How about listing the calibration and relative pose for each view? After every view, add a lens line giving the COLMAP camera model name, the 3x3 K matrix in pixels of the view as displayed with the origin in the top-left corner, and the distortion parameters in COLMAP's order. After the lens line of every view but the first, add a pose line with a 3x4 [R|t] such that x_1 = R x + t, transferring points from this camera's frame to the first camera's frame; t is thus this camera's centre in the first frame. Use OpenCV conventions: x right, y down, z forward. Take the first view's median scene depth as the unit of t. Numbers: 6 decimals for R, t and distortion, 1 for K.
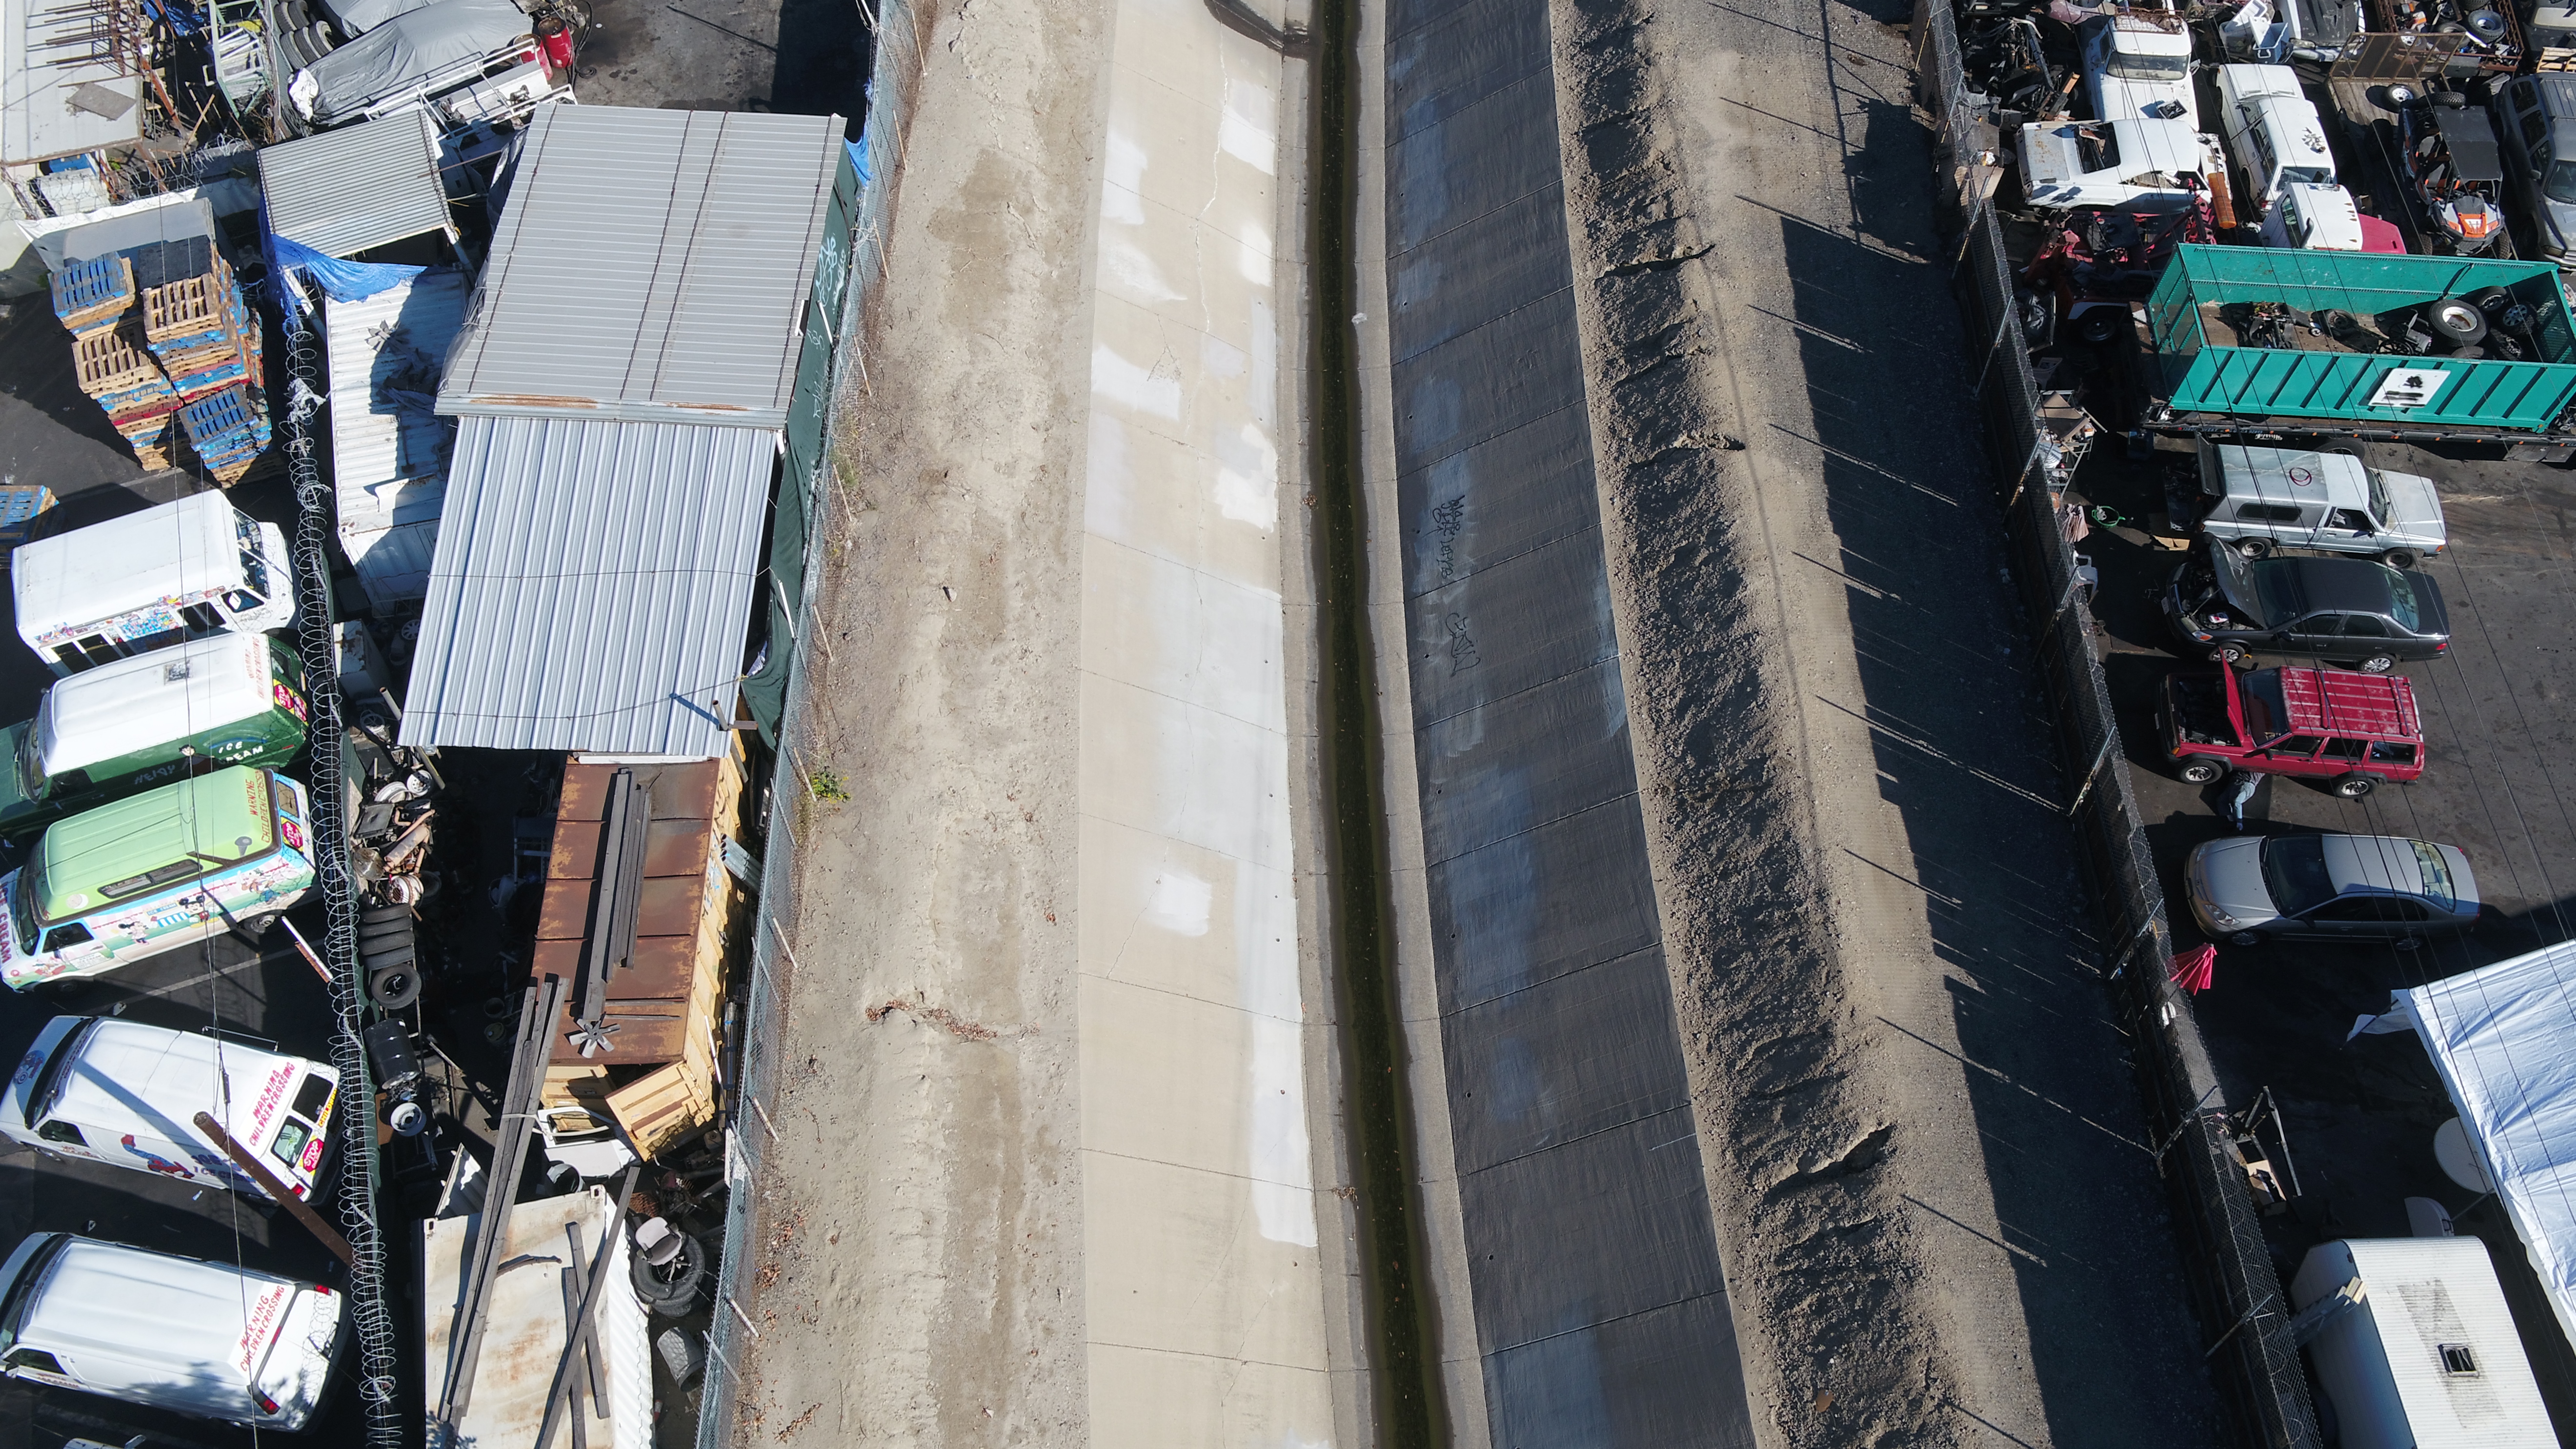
lens RADIAL K [[2243.9, 0, 1288.0], [0, 2243.9, 724.5], [0, 0, 1]] dist [0.008832, -0.009358]
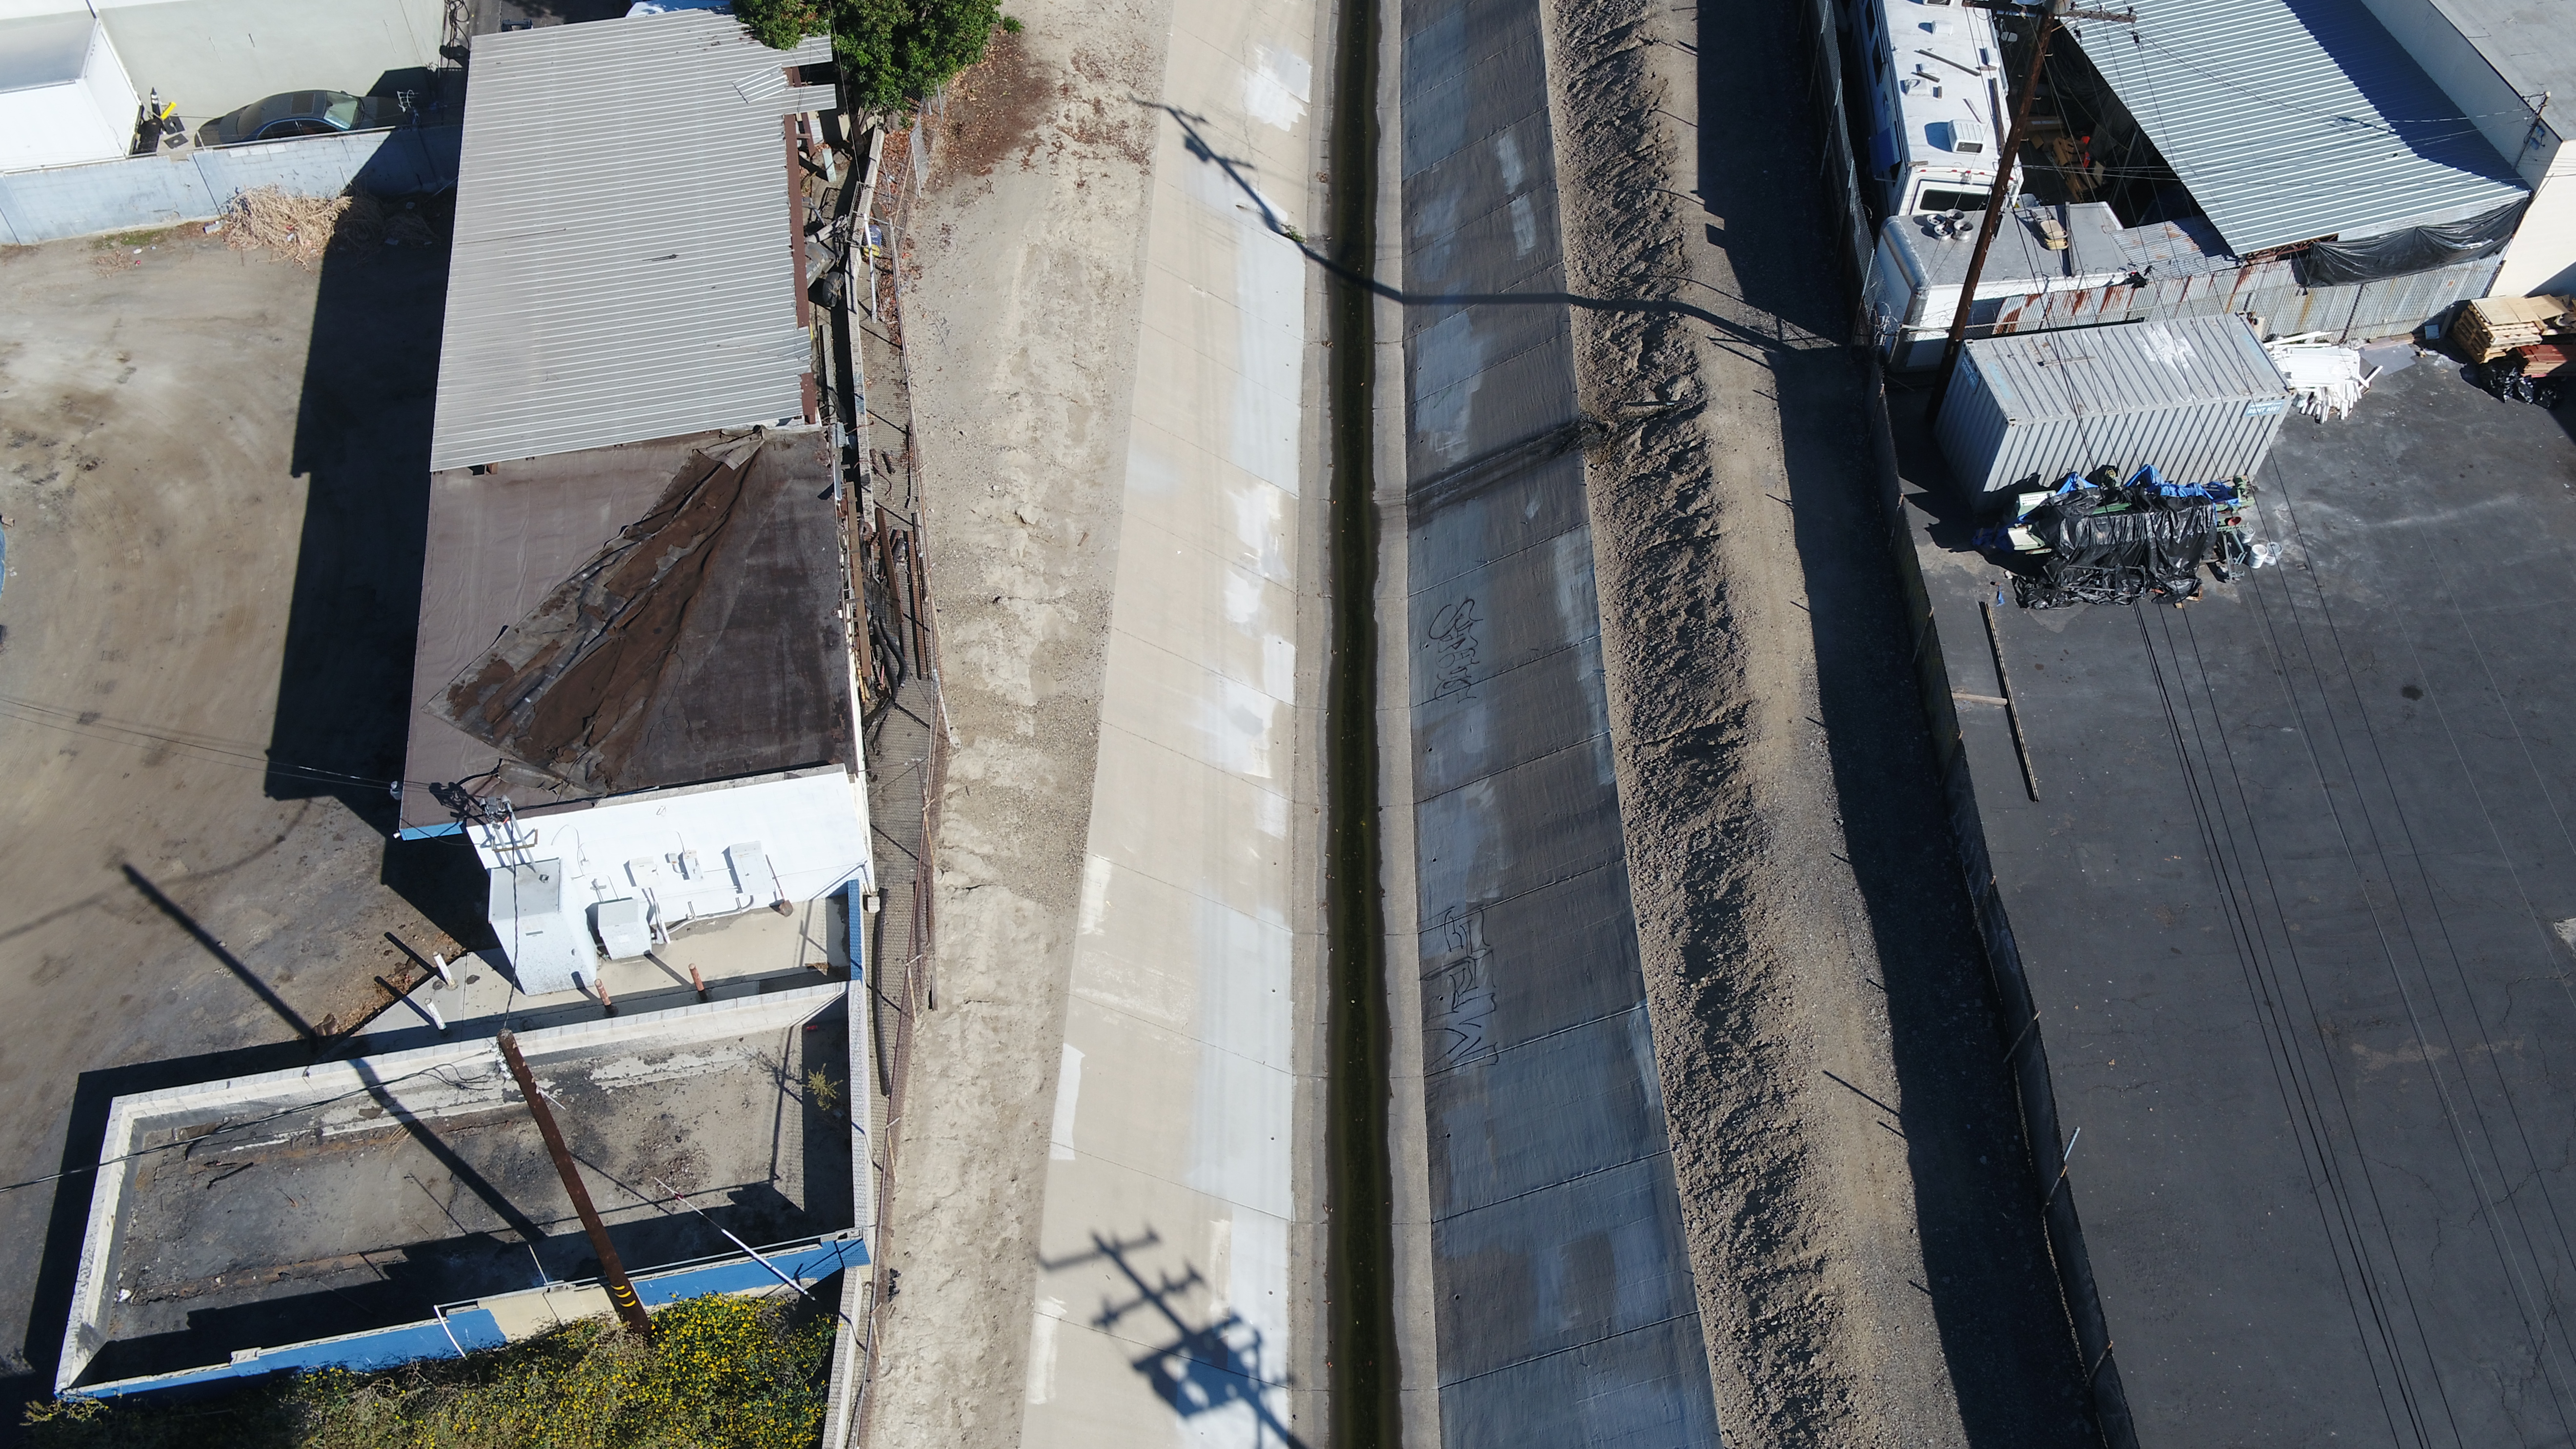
lens RADIAL K [[2244.8, 0, 1283.2], [0, 2244.8, 729.4], [0, 0, 1]] dist [0.009364, -0.006177]
pose [[0.992715, 0.094081, -0.075273, 0.151348], [-0.102849, 0.987108, -0.122637, 0.885547], [0.062765, 0.129486, 0.989593, -0.568692]]
